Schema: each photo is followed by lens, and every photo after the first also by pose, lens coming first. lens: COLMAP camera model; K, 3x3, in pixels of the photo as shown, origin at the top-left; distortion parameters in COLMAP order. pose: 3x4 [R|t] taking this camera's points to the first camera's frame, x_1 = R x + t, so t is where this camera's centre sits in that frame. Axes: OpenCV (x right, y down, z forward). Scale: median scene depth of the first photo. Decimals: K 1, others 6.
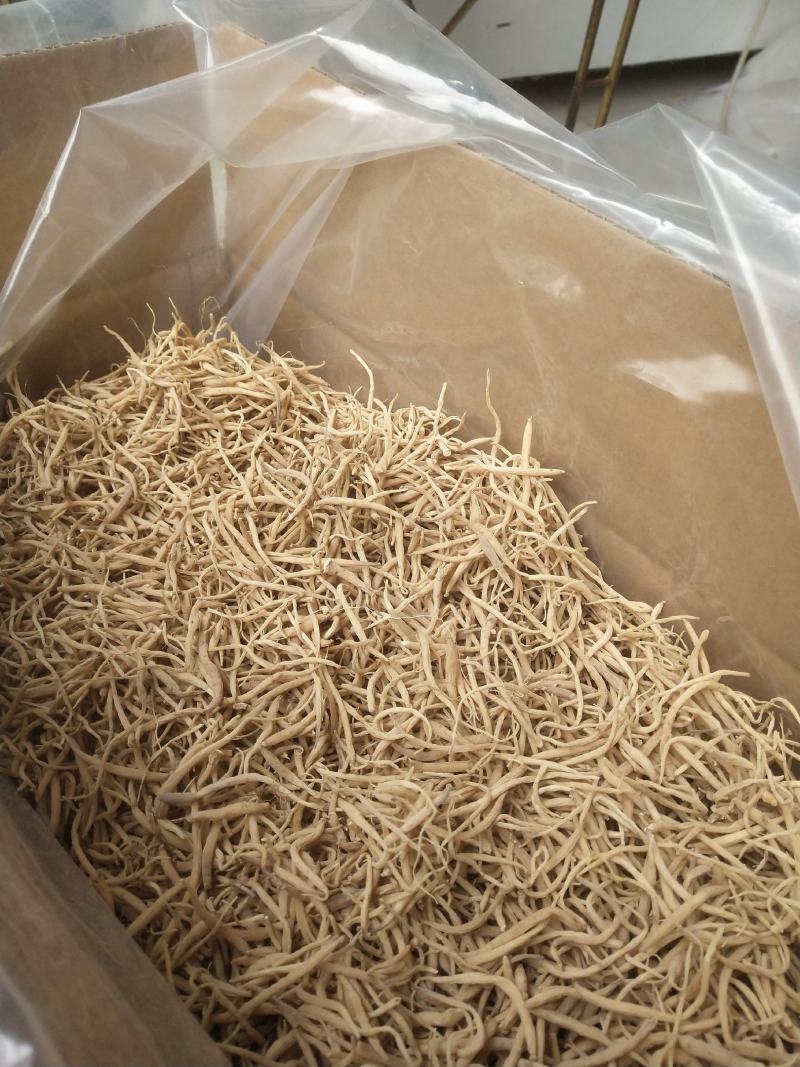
lens RADIAL K [[839.3, 0, 404.1], [0, 839.3, 534.0], [0, 0, 1]] dist [-0.041016, 0.041033]
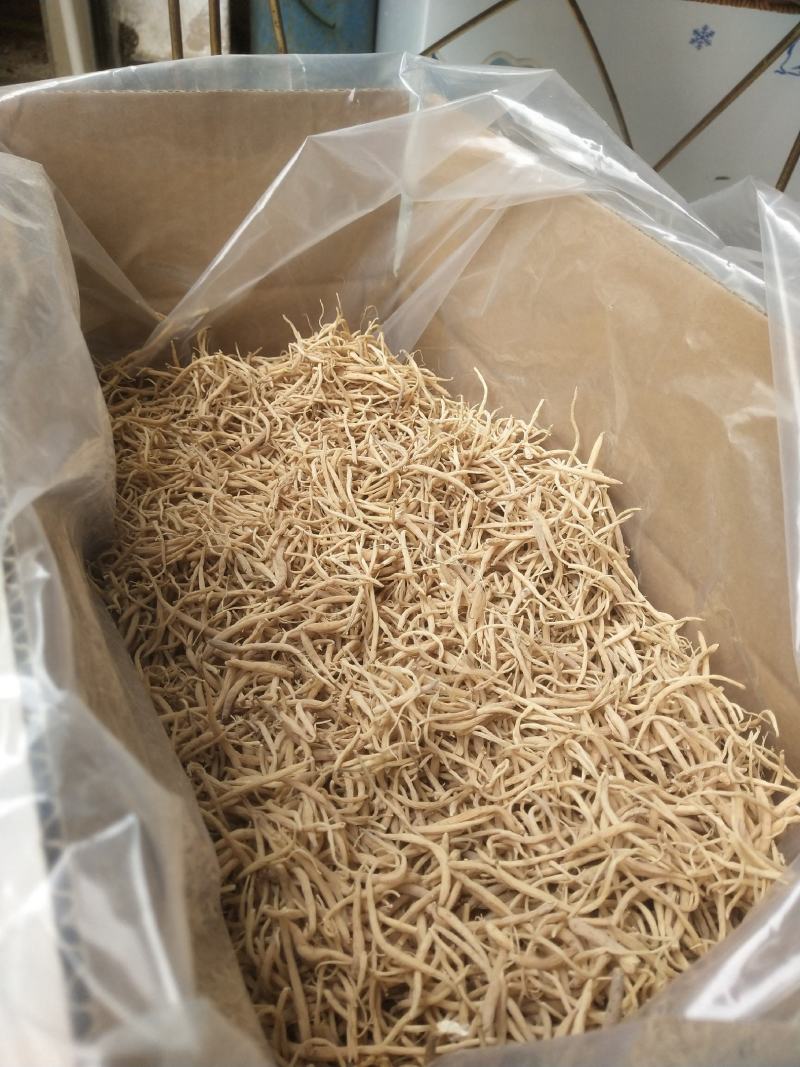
lens RADIAL K [[839.3, 0, 393.8], [0, 839.3, 529.7], [0, 0, 1]] dist [-0.041016, 0.041033]
pose [[0.953060, 0.228202, -0.199000, 0.138834], [-0.253451, 0.960843, -0.111998, 0.191607], [0.165650, 0.157177, 0.973579, -0.137424]]
